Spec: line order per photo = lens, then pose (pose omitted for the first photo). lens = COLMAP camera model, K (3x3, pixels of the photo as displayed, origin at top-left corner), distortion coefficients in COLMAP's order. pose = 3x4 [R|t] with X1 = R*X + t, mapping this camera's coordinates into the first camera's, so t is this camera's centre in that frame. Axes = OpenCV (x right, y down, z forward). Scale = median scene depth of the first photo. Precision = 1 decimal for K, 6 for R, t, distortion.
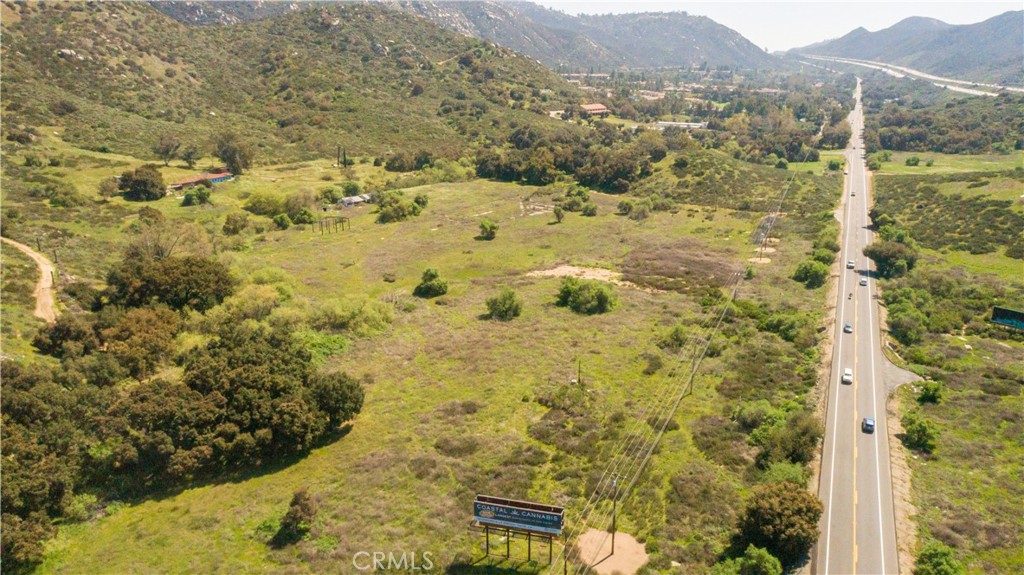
lens RADIAL K [[695.5, 0, 512.9], [0, 695.5, 289.0], [0, 0, 1]] dist [-0.010123, 0.011400]
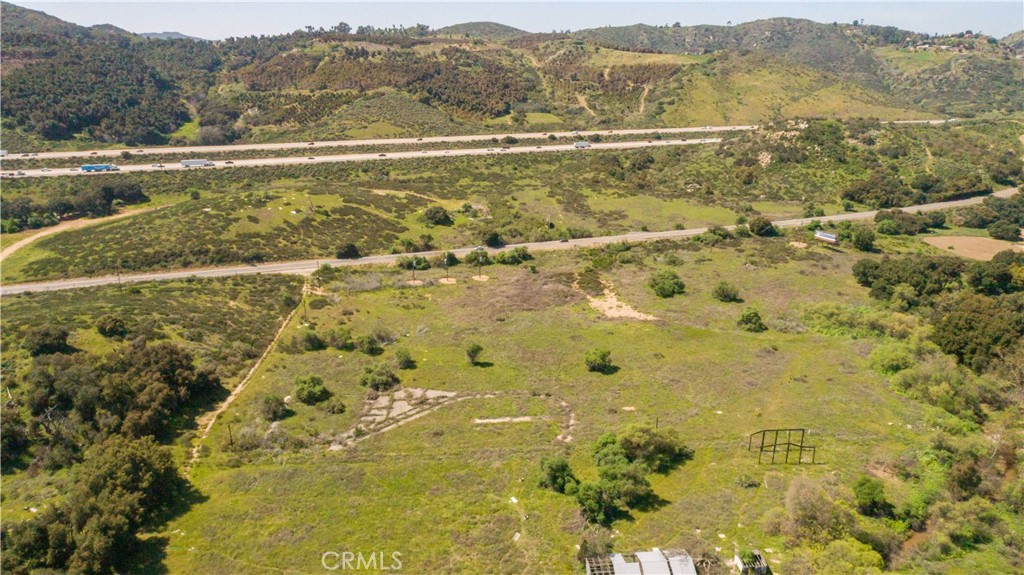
lens RADIAL K [[695.5, 0, 512.9], [0, 695.5, 289.0], [0, 0, 1]] dist [-0.010123, 0.011400]
pose [[-0.691775, -0.229371, 0.684716, -0.633848], [0.222273, 0.834538, 0.504124, -0.739900], [-0.687054, 0.500934, -0.526329, 1.864001]]
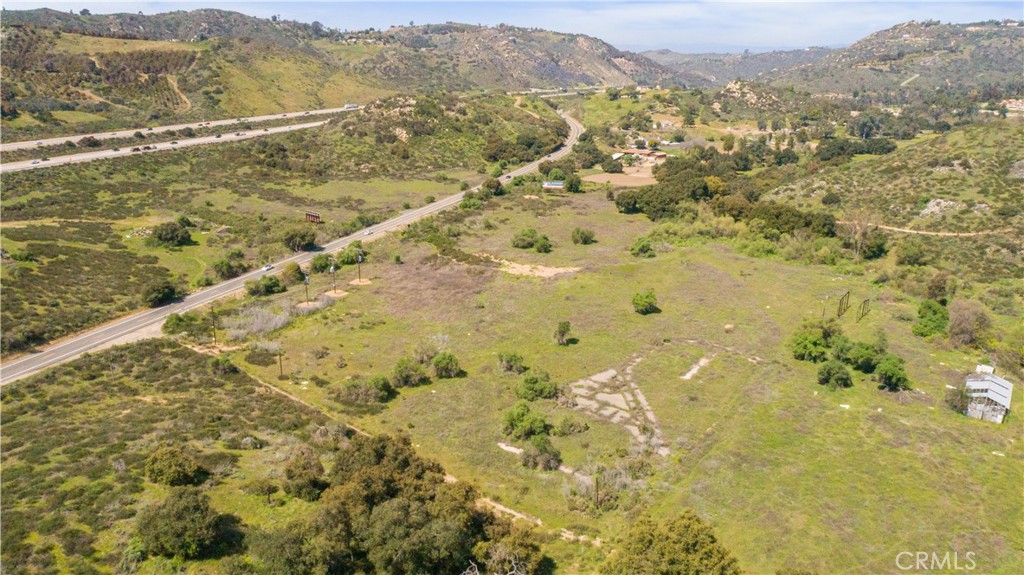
lens RADIAL K [[695.5, 0, 512.9], [0, 695.5, 289.0], [0, 0, 1]] dist [-0.010123, 0.011400]
pose [[-0.999037, 0.014636, -0.041356, 0.195019], [-0.012733, 0.805383, 0.592618, -0.743429], [0.041981, 0.592574, -0.804421, 2.112138]]
